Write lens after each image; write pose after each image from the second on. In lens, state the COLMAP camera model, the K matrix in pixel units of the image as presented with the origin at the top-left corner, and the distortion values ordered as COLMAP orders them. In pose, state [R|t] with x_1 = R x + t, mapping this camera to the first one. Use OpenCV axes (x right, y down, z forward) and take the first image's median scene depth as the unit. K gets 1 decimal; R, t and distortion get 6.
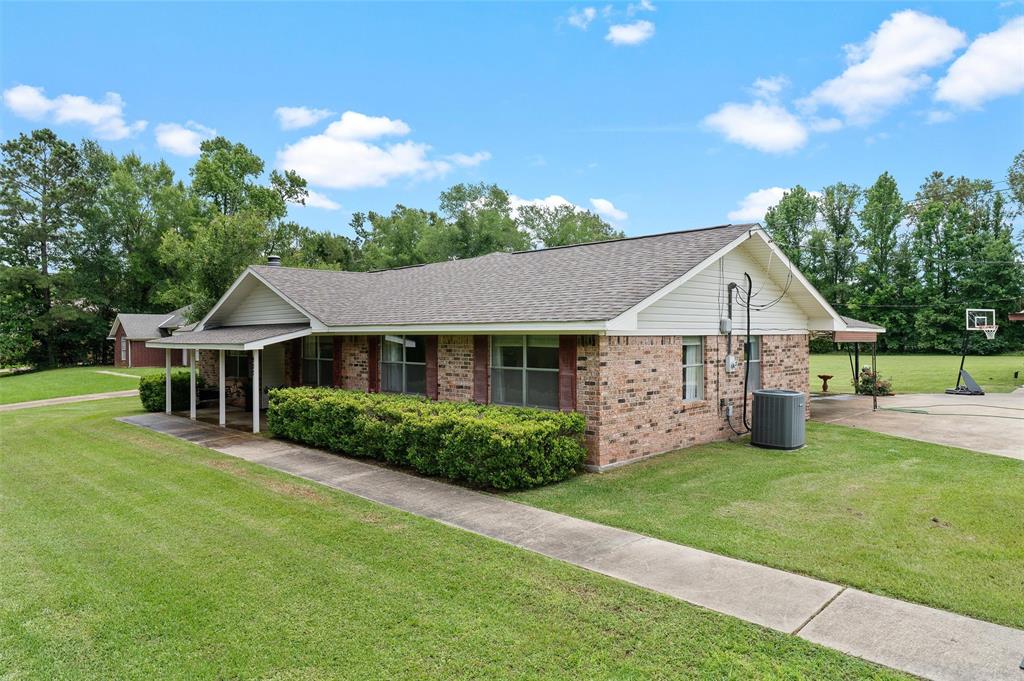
lens RADIAL K [[650.3, 0, 530.7], [0, 650.3, 341.0], [0, 0, 1]] dist [0.000004, -0.000330]
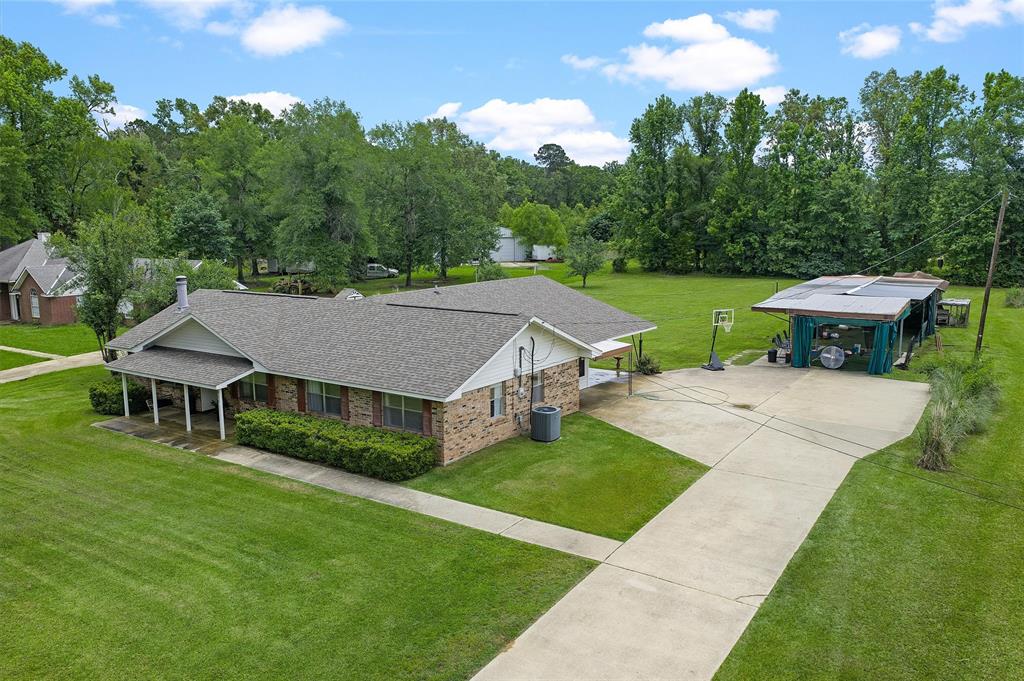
lens RADIAL K [[793.7, 0, 512.0], [0, 793.7, 340.5], [0, 0, 1]] dist [0.021881, -0.001482]
pose [[0.986020, -0.029012, 0.164083, -0.063603], [0.004804, 0.989266, 0.146049, -0.440177], [-0.166559, -0.143219, 0.975575, -1.114560]]
